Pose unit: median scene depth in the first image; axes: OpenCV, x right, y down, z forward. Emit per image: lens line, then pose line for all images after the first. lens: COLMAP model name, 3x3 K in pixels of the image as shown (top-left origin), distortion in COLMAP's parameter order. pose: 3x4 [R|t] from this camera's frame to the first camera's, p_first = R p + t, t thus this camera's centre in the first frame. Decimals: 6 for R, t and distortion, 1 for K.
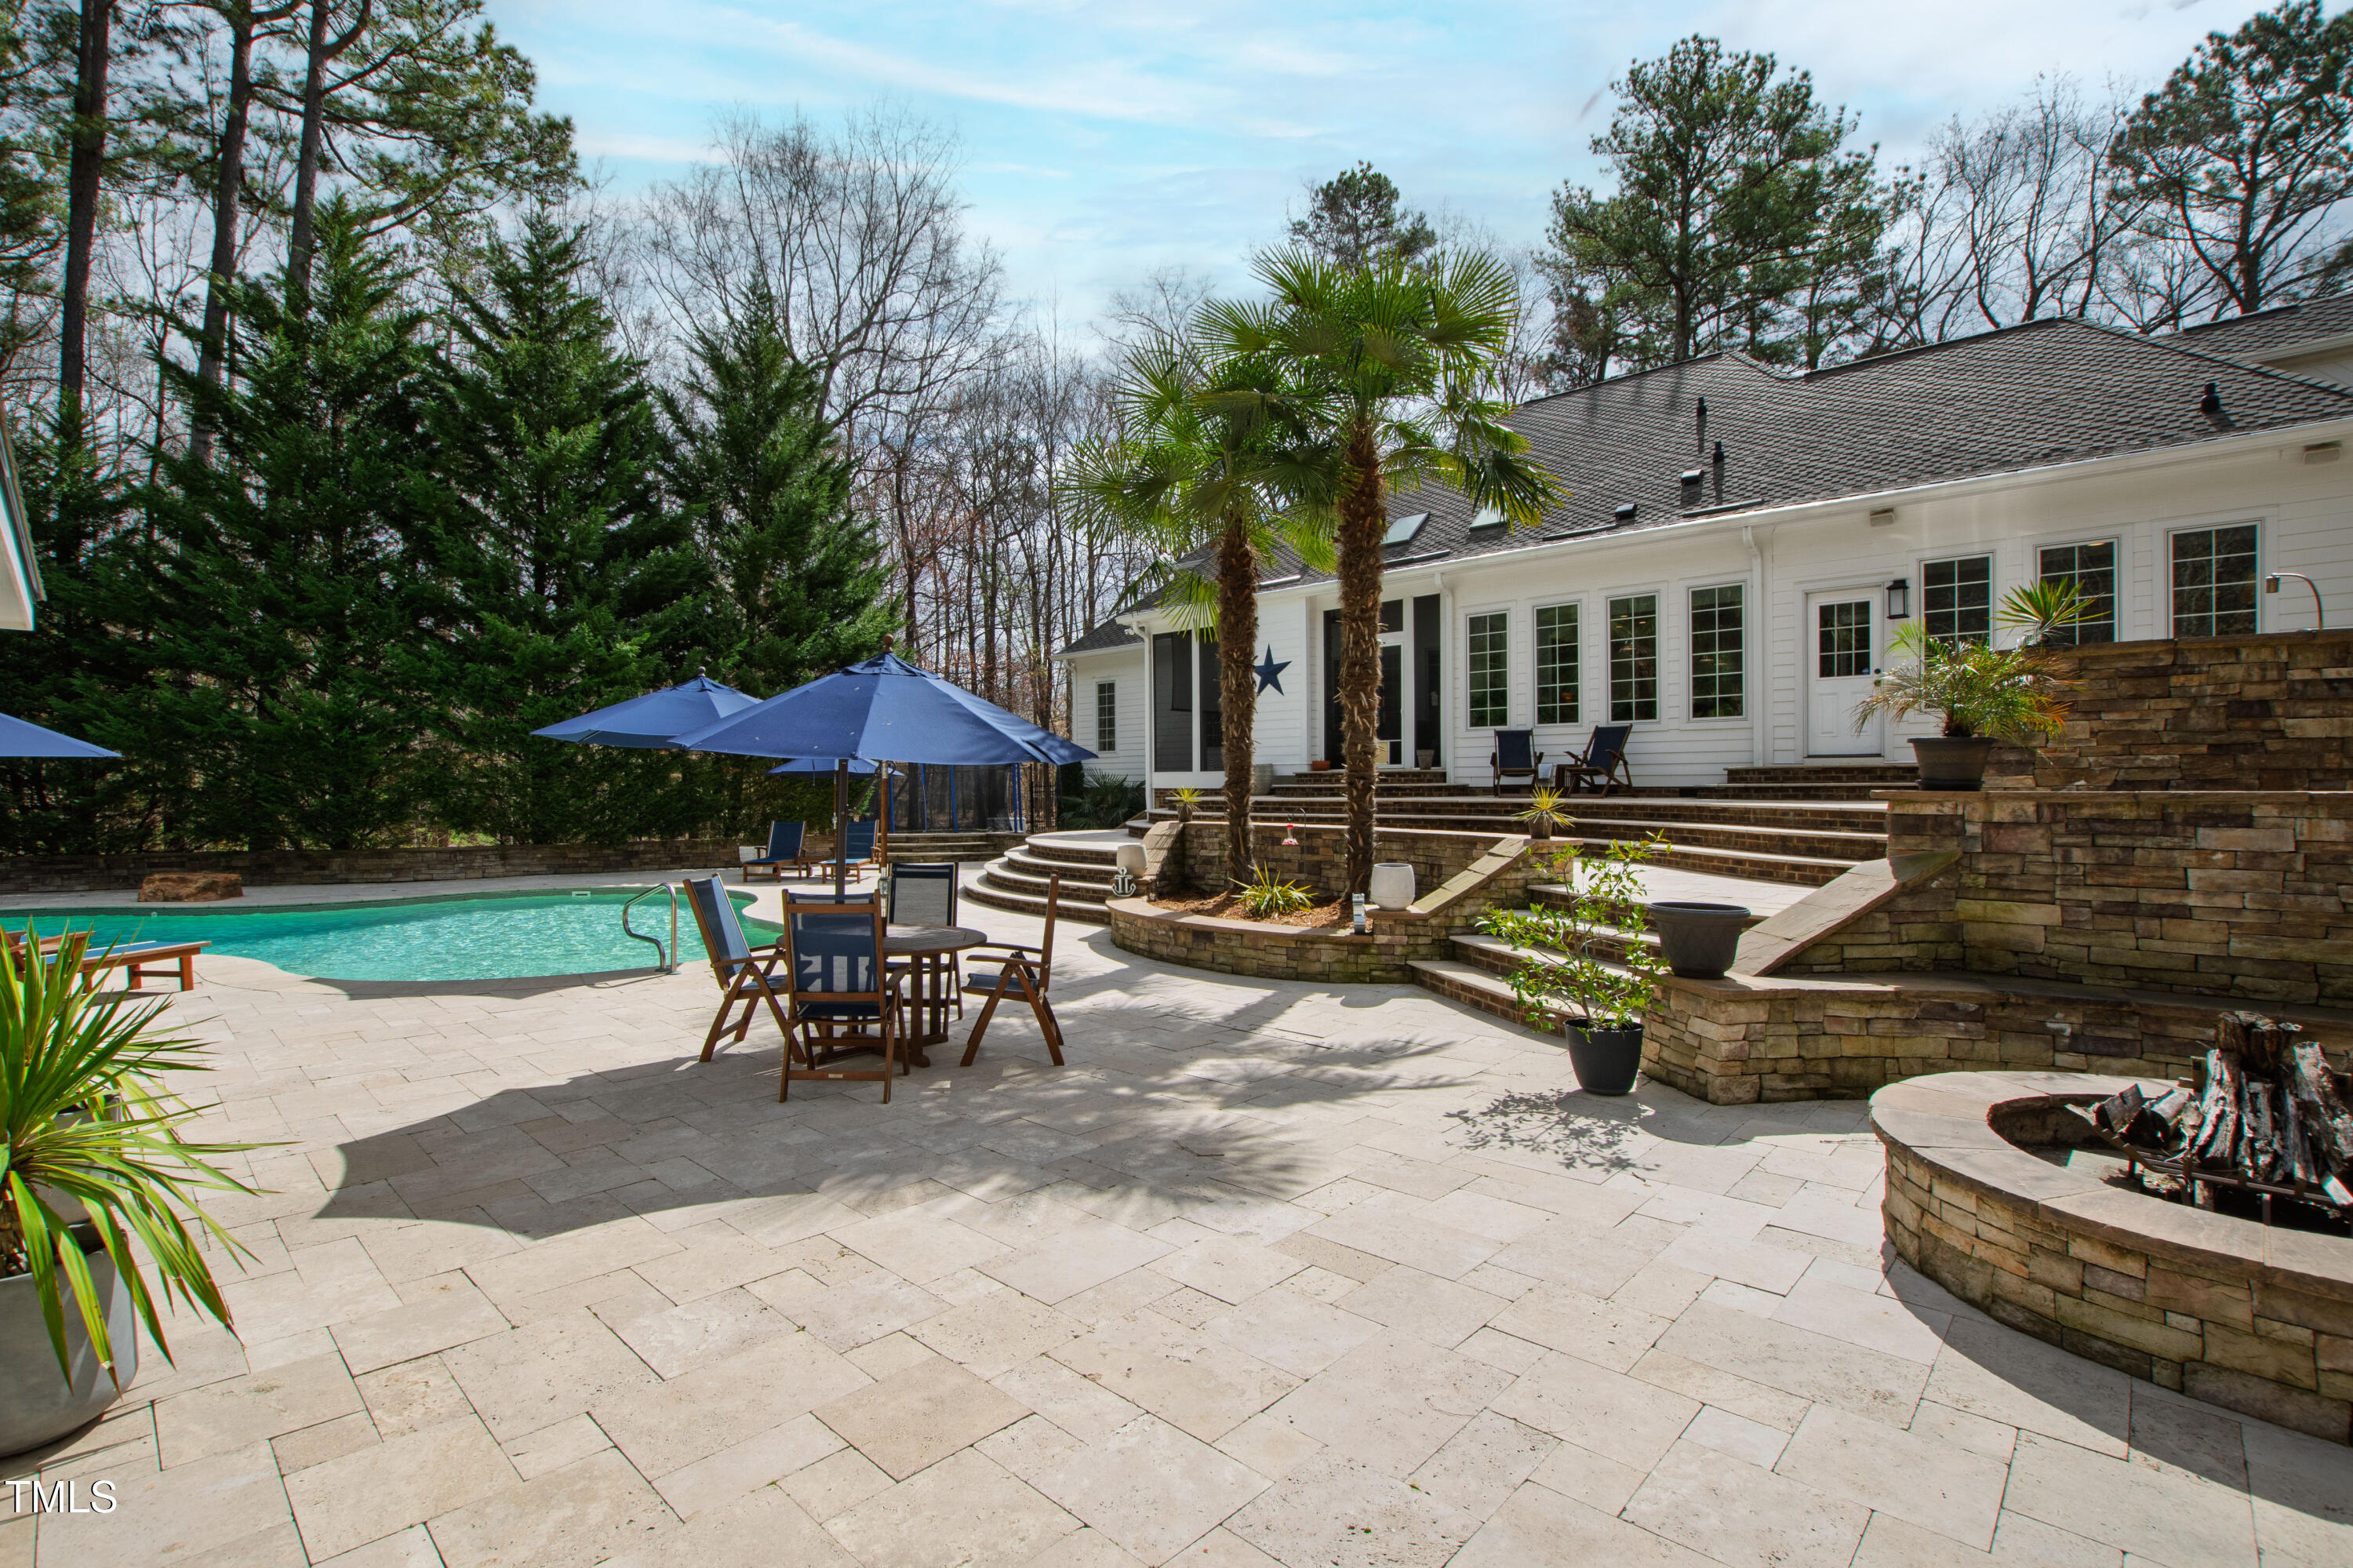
lens RADIAL K [[1041.2, 0, 1090.5], [0, 1041.2, 801.6], [0, 0, 1]] dist [-0.032682, 0.003652]
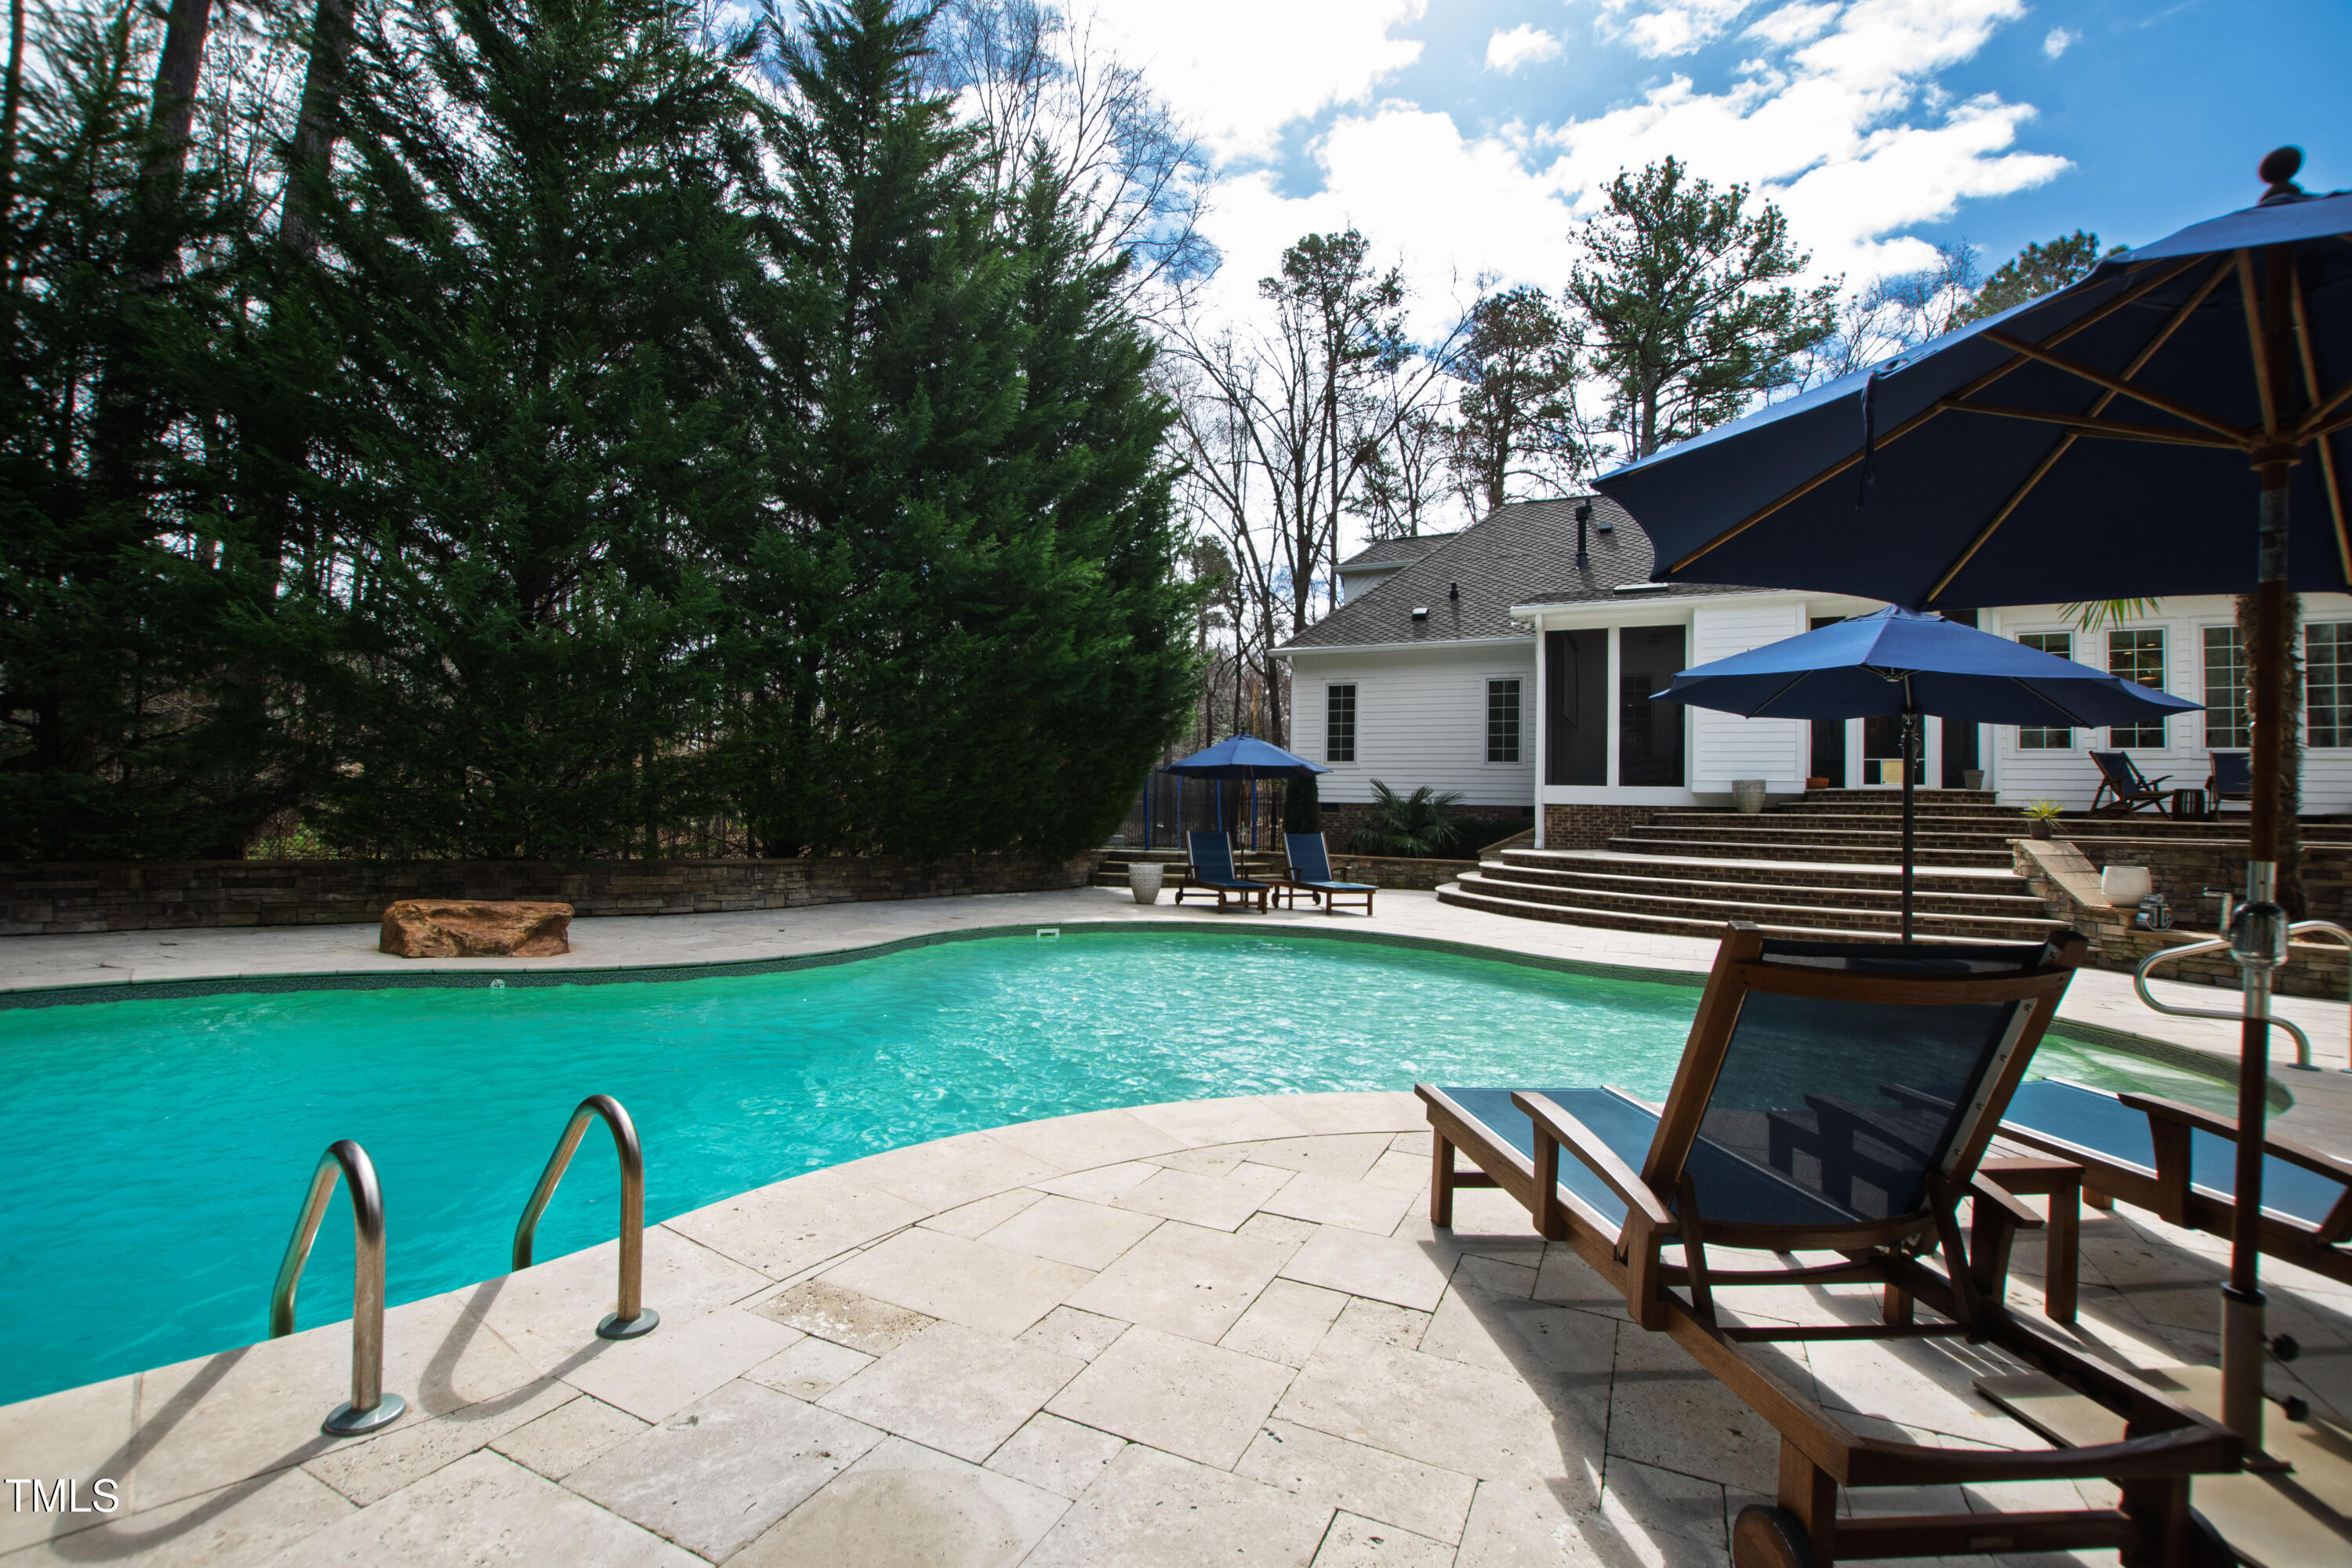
lens RADIAL K [[1040.8, 0, 1183.3], [0, 1040.8, 770.5], [0, 0, 1]] dist [-0.032682, 0.003652]
pose [[0.941118, 0.043910, 0.335215, -0.491087], [-0.024868, 0.997835, -0.060889, 0.018827], [-0.337163, 0.048968, 0.940172, 0.268070]]
